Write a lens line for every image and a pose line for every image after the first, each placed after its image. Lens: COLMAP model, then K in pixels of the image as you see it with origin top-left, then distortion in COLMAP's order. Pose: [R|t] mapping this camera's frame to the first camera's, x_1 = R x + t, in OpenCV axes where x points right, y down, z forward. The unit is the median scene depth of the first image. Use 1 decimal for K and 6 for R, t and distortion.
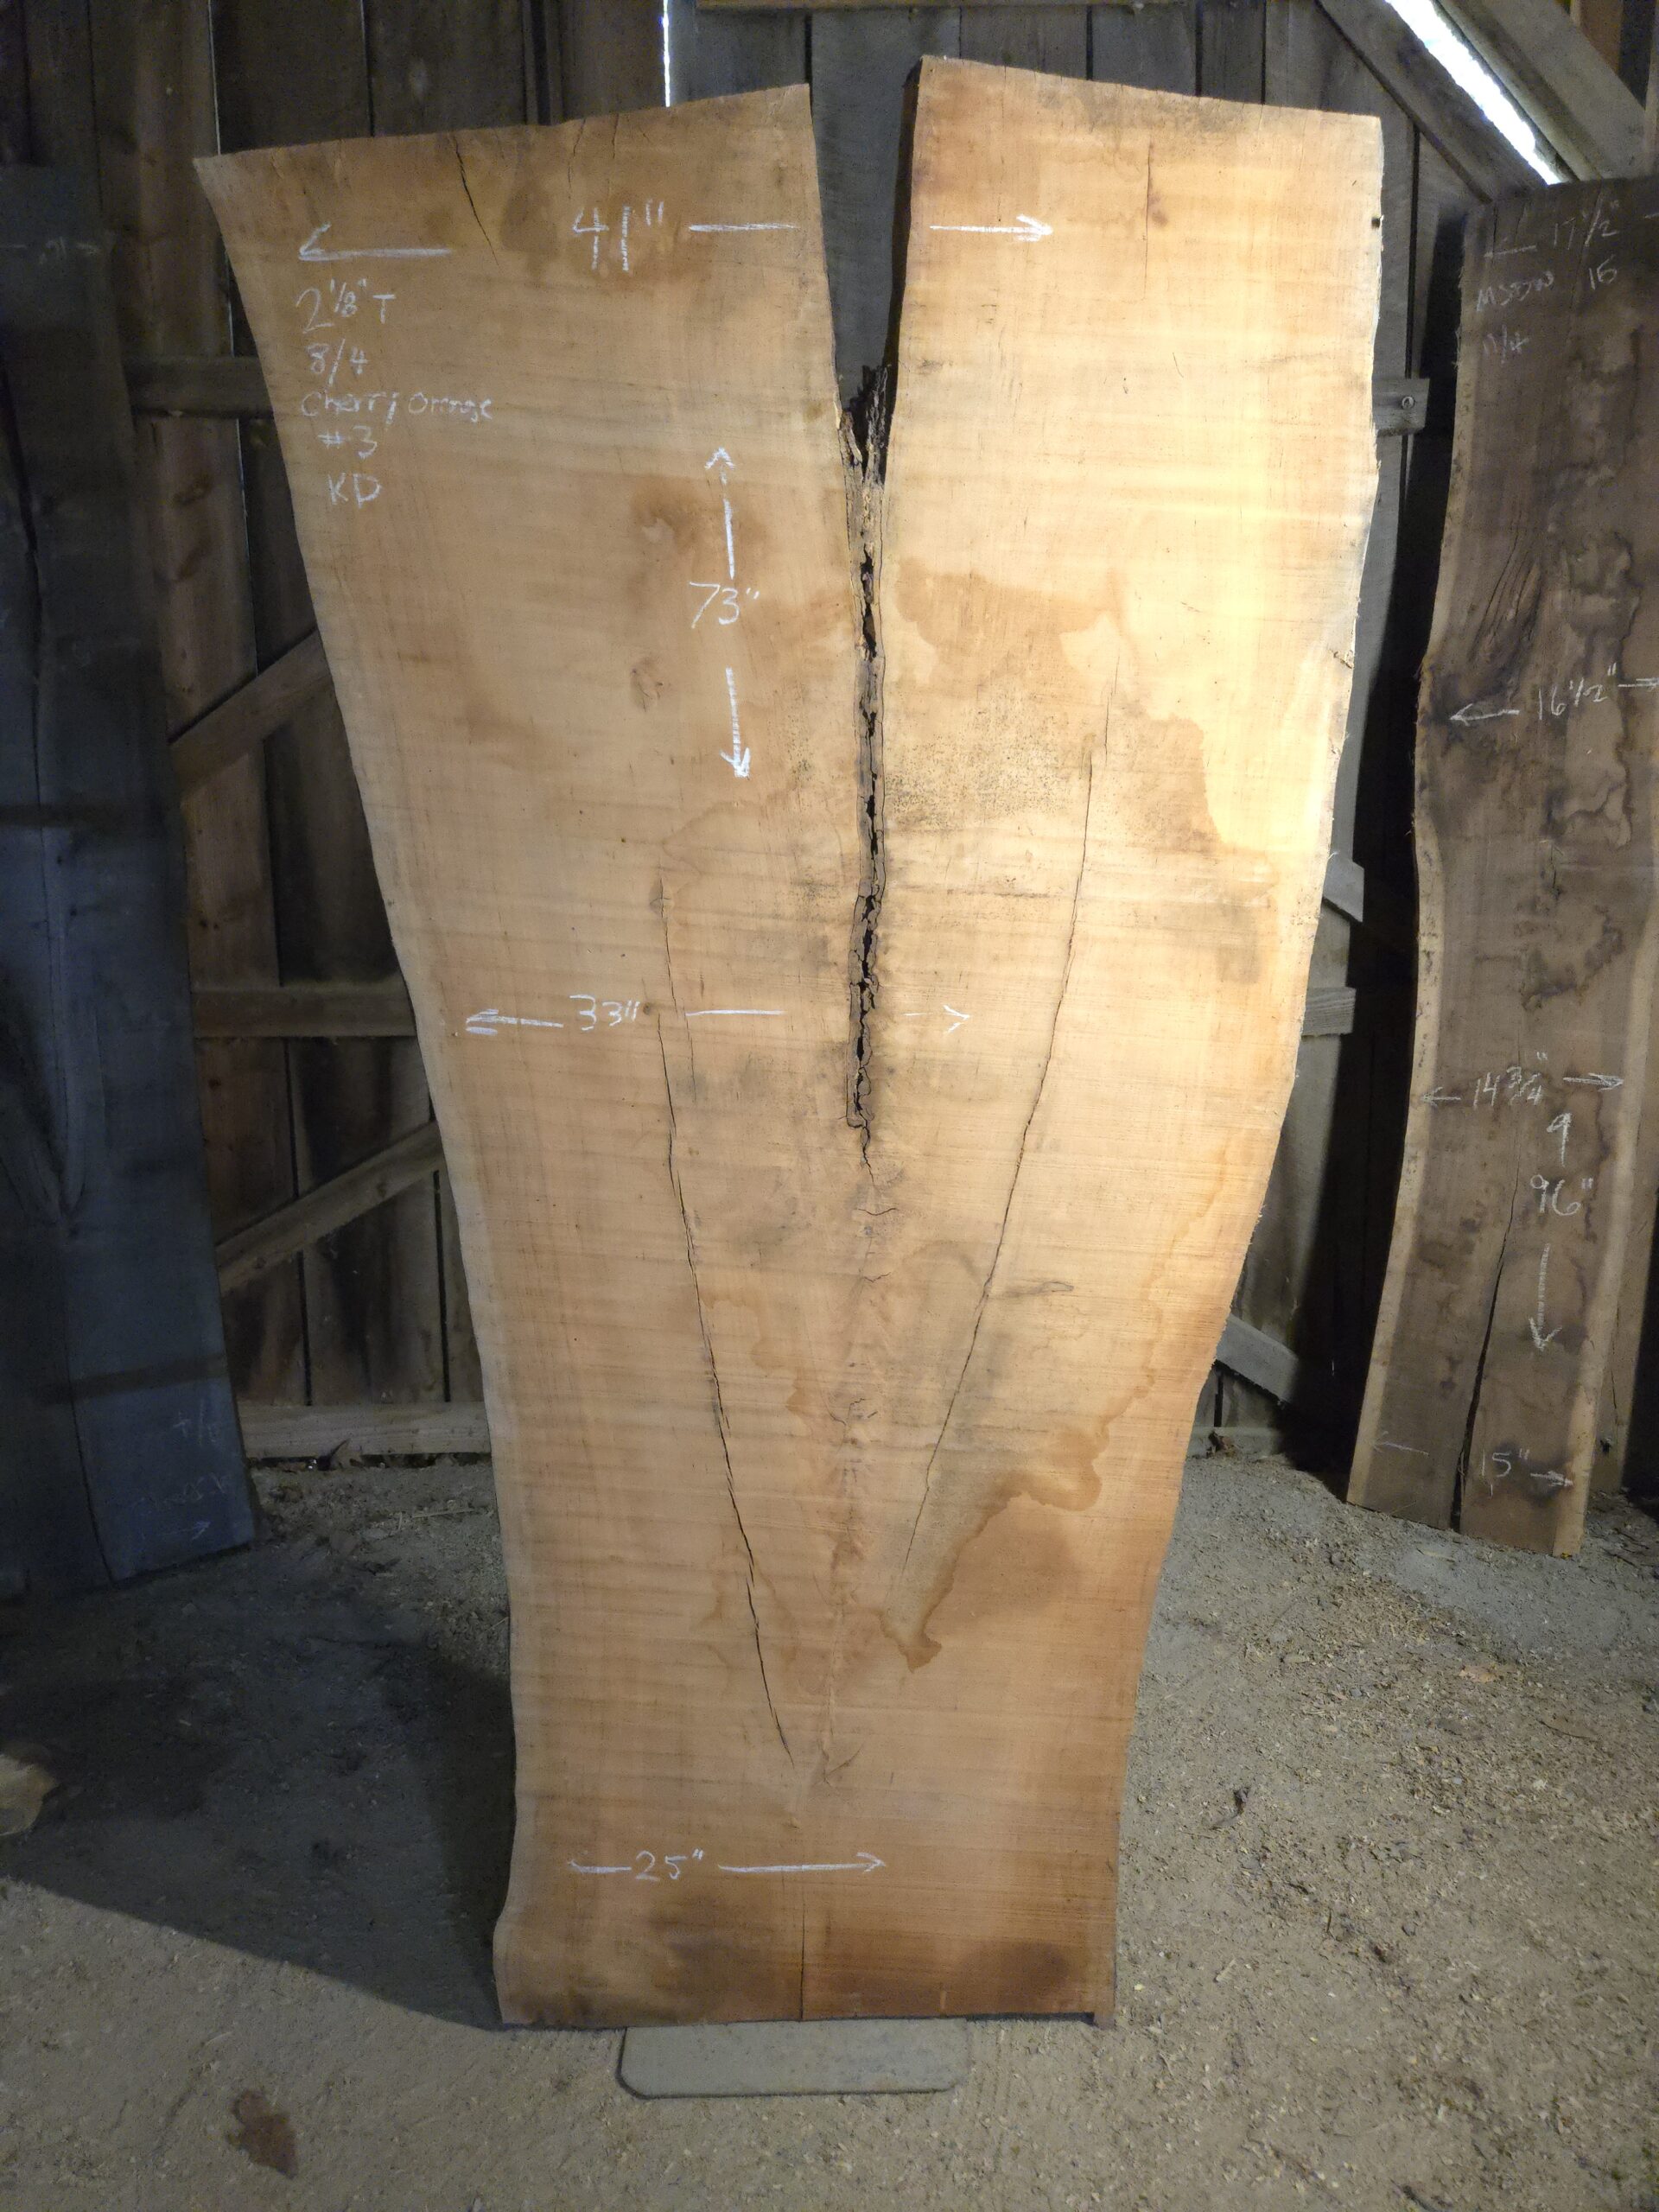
lens RADIAL K [[1455.1, 0, 825.1], [0, 1455.1, 1106.9], [0, 0, 1]] dist [0.052209, -0.051013]
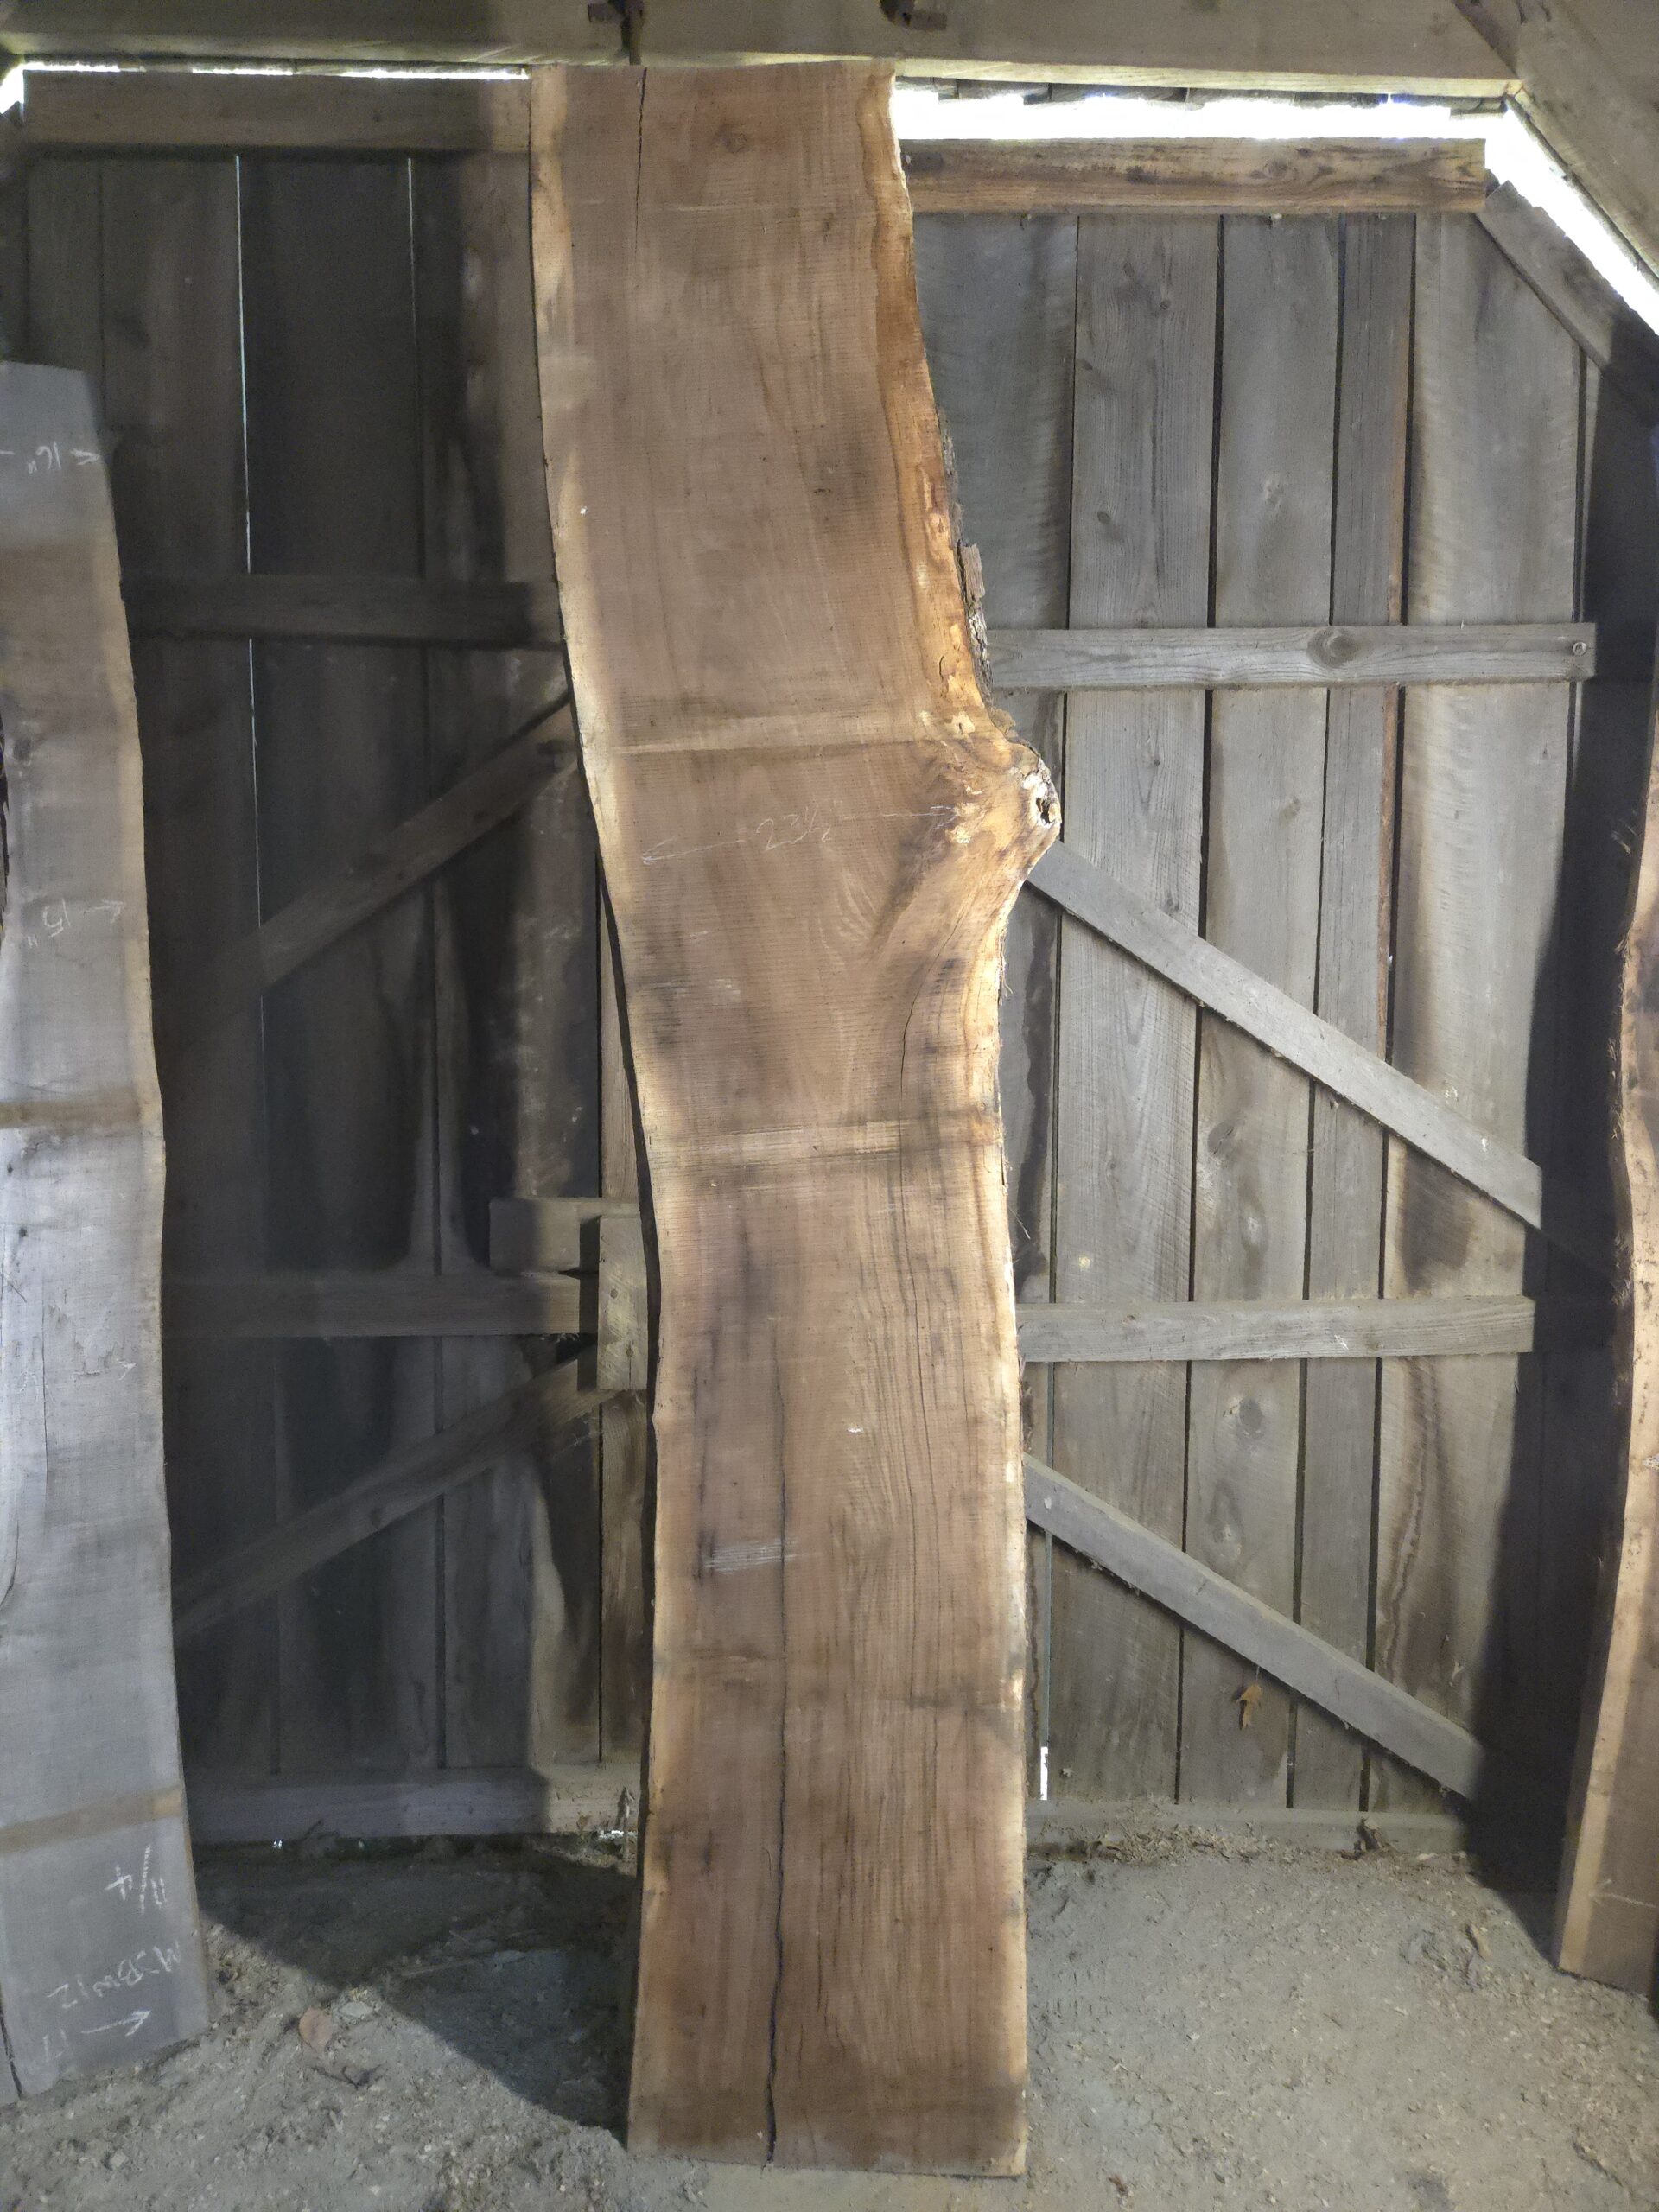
lens RADIAL K [[1455.1, 0, 817.2], [0, 1455.1, 1096.3], [0, 0, 1]] dist [0.052209, -0.051013]
pose [[0.999787, 0.015423, 0.013727, -0.073206], [-0.014226, 0.996417, -0.083370, -0.134003], [-0.014963, 0.083157, 0.996424, 0.153163]]
